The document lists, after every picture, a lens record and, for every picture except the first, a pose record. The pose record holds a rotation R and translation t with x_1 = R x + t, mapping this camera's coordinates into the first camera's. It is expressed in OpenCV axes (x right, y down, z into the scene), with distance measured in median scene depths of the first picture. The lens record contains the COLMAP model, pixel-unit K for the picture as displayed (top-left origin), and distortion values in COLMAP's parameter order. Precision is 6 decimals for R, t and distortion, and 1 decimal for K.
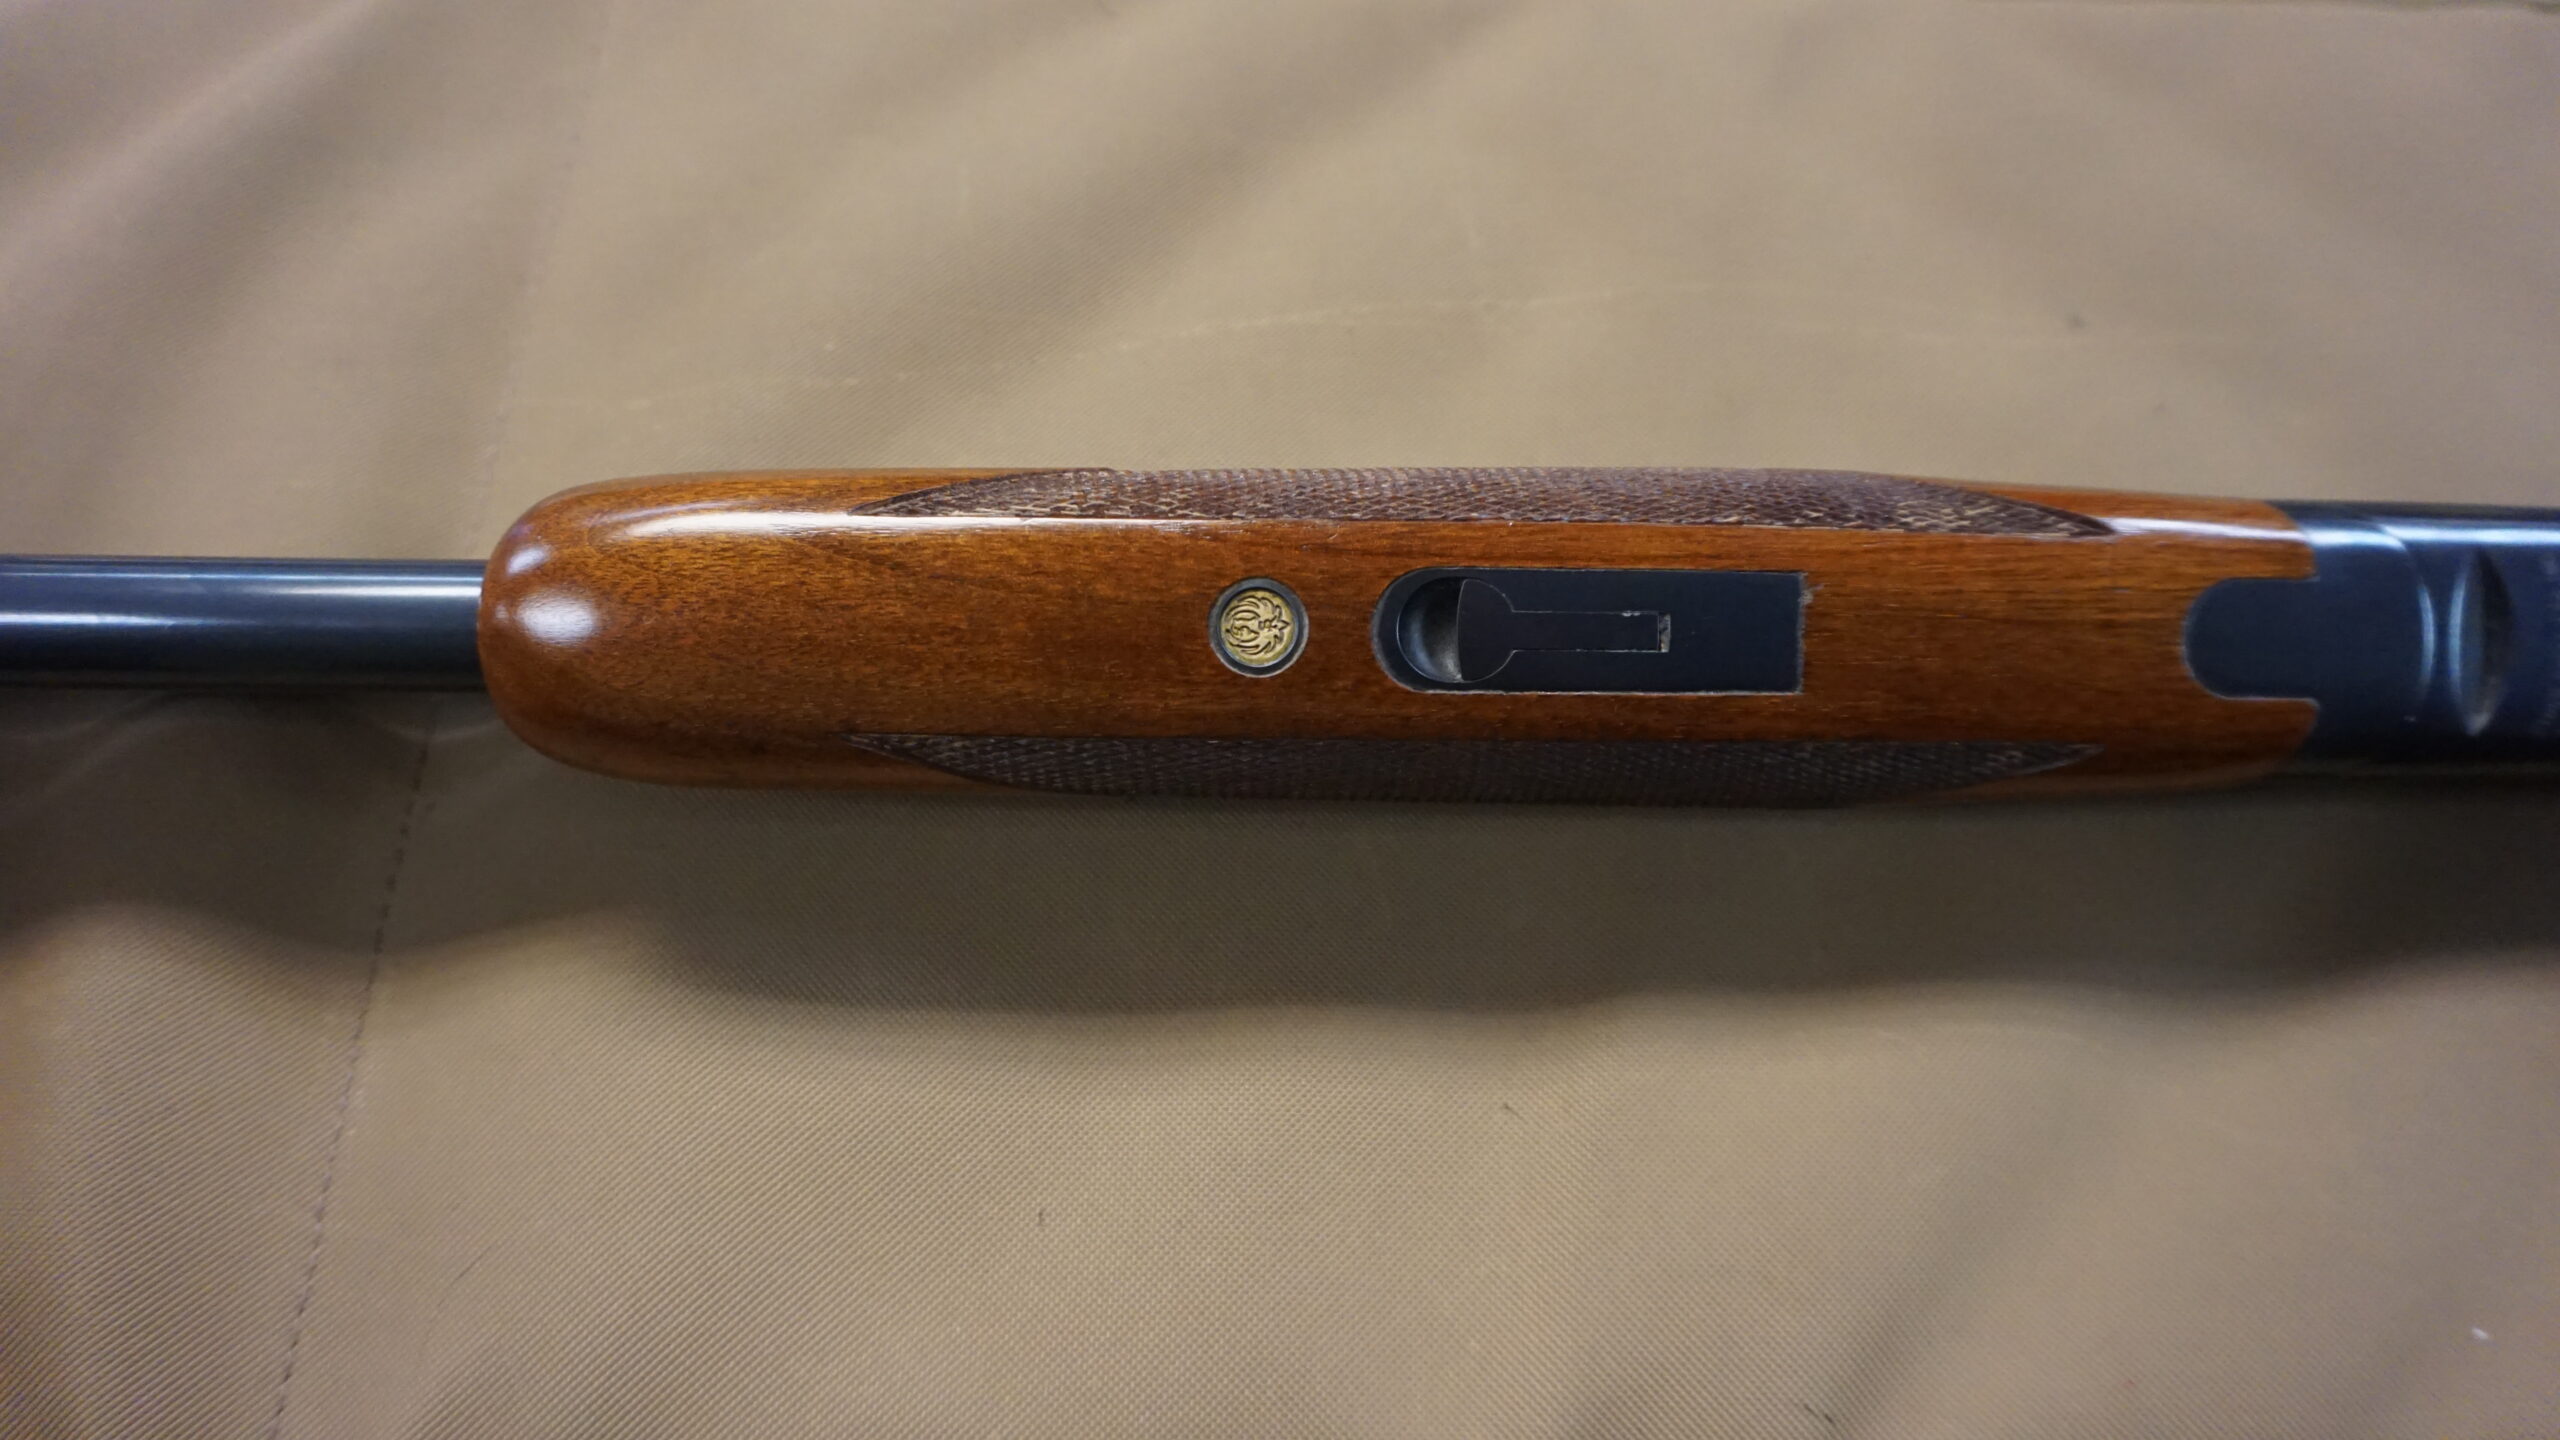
lens RADIAL K [[1825.9, 0, 1280.0], [0, 1825.9, 720.0], [0, 0, 1]] dist [-0.000956, 0.000091]
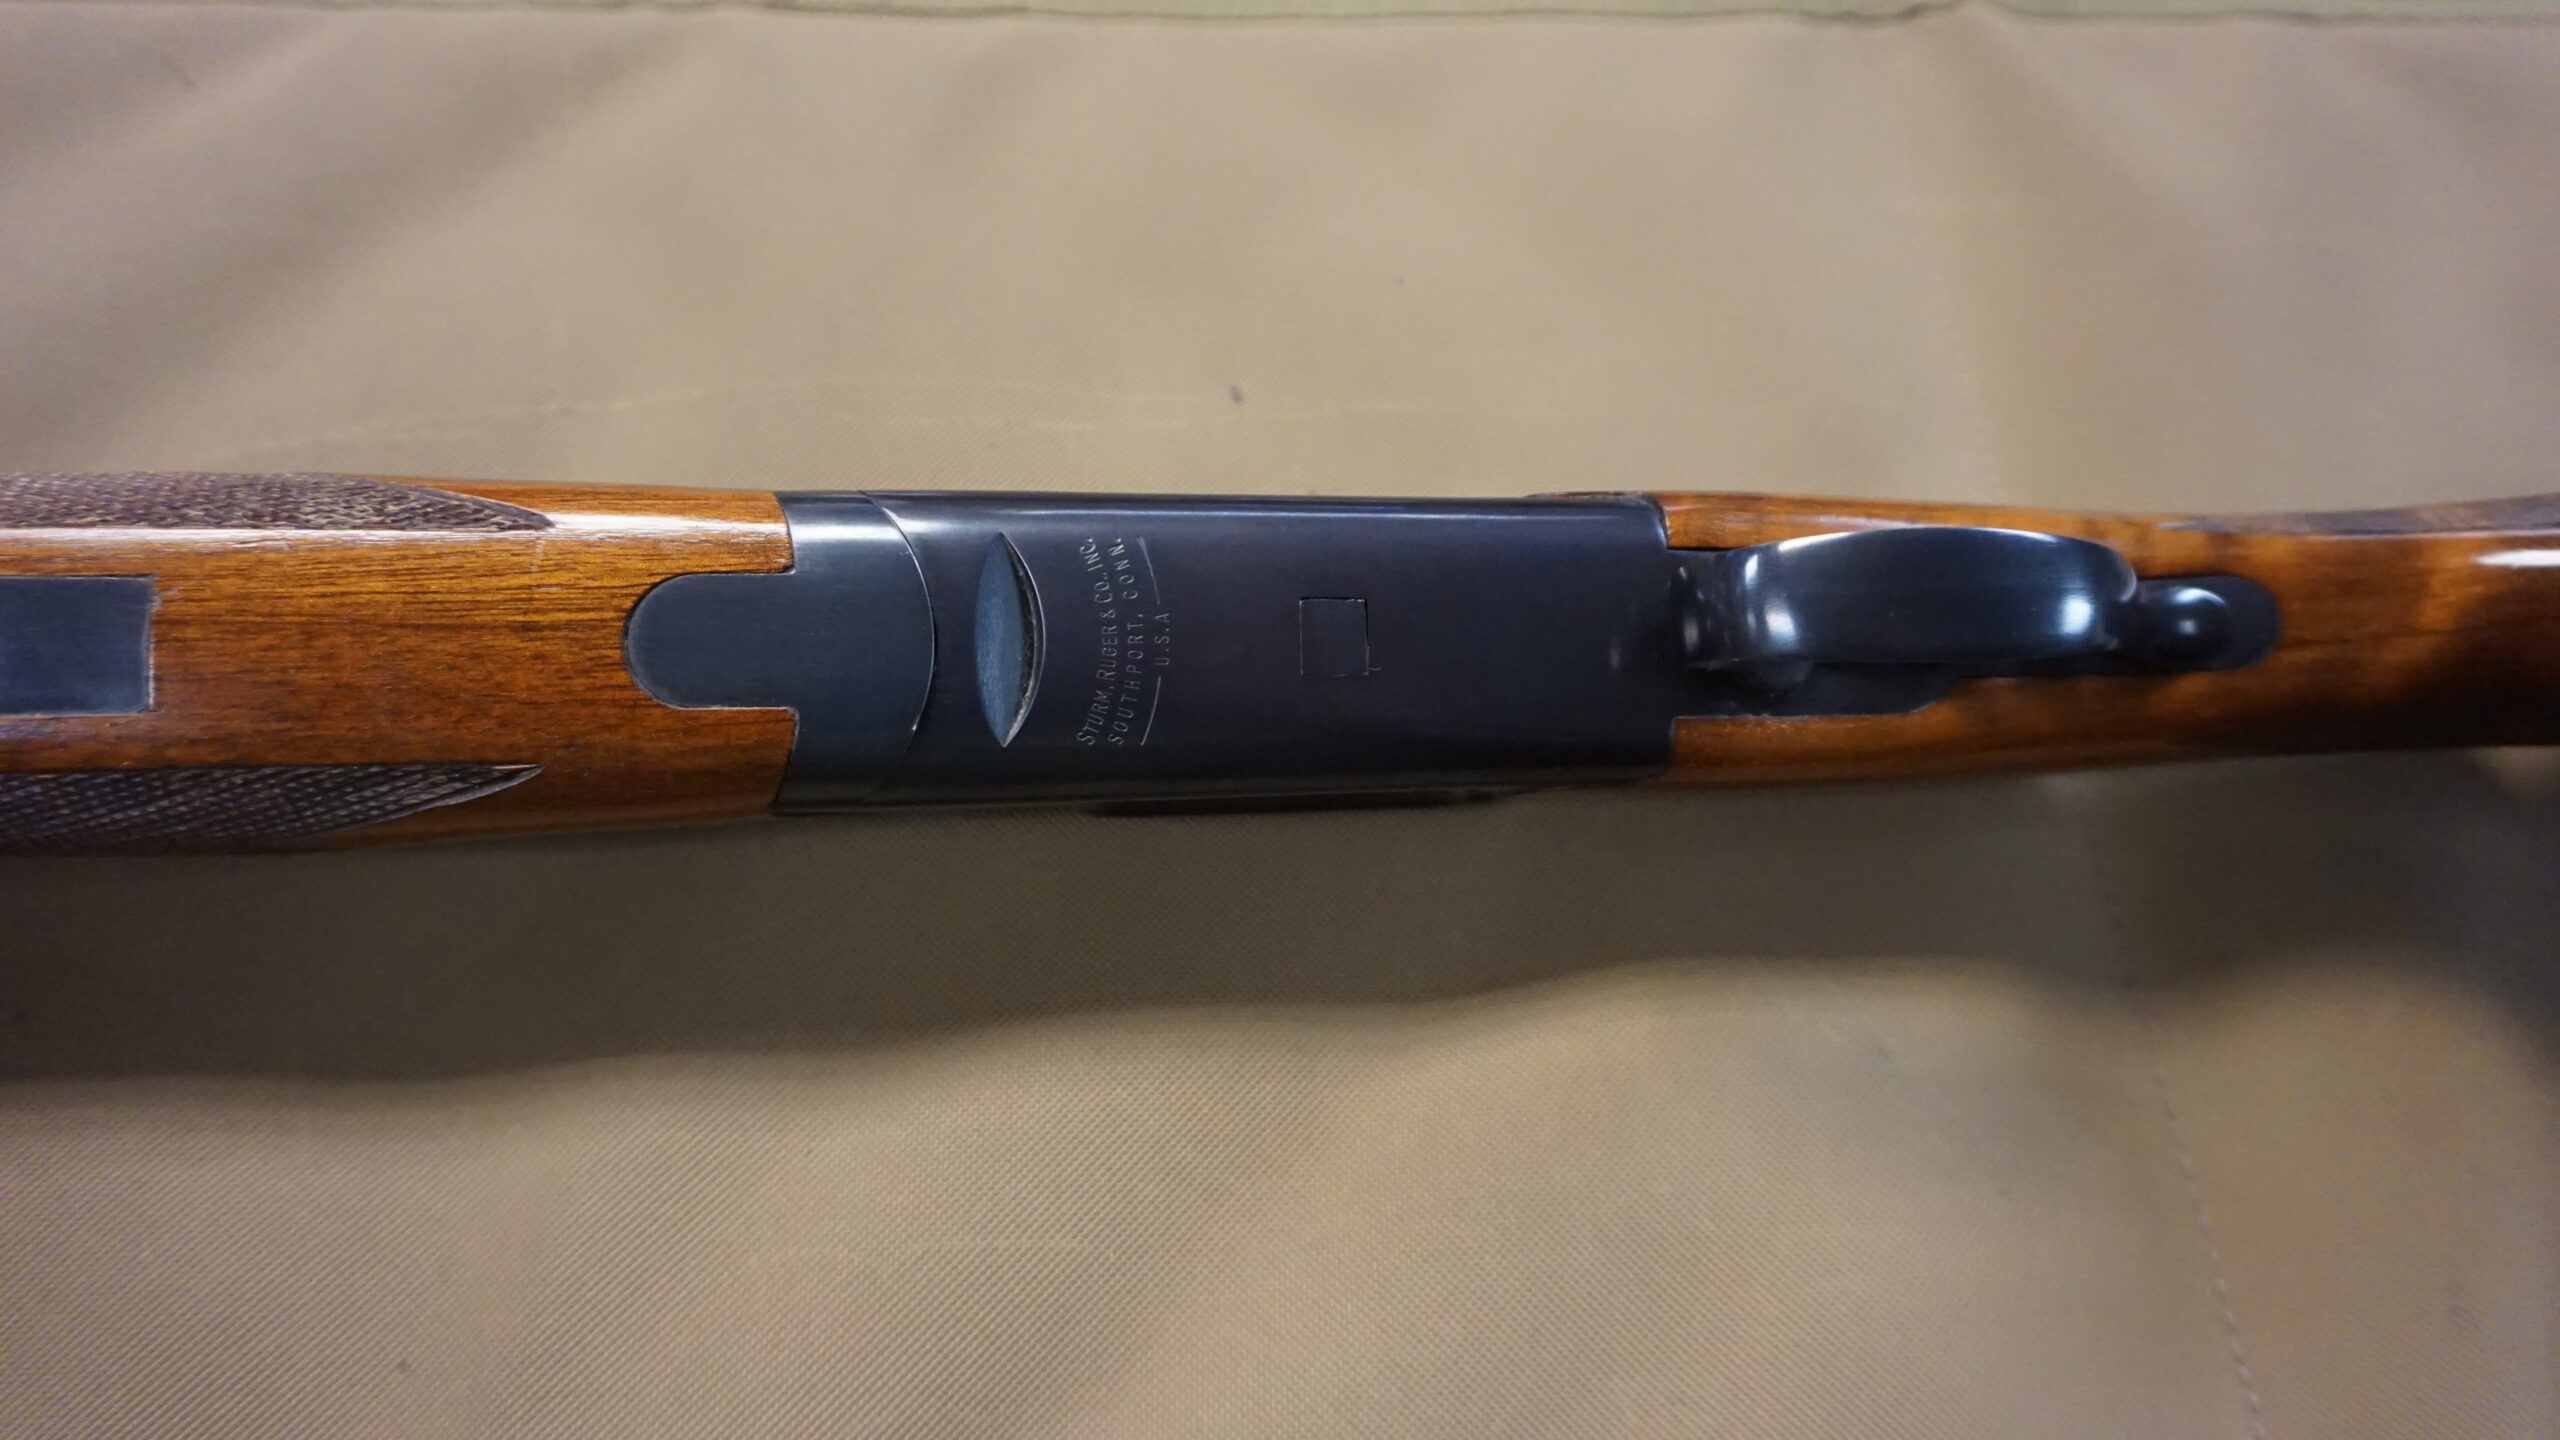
lens RADIAL K [[1825.9, 0, 1280.0], [0, 1825.9, 720.0], [0, 0, 1]] dist [-0.000956, 0.000091]
pose [[0.998311, -0.032370, 0.048252, 0.769692], [0.038155, 0.991517, -0.124249, 0.114782], [-0.043821, 0.125880, 0.991077, 0.120299]]
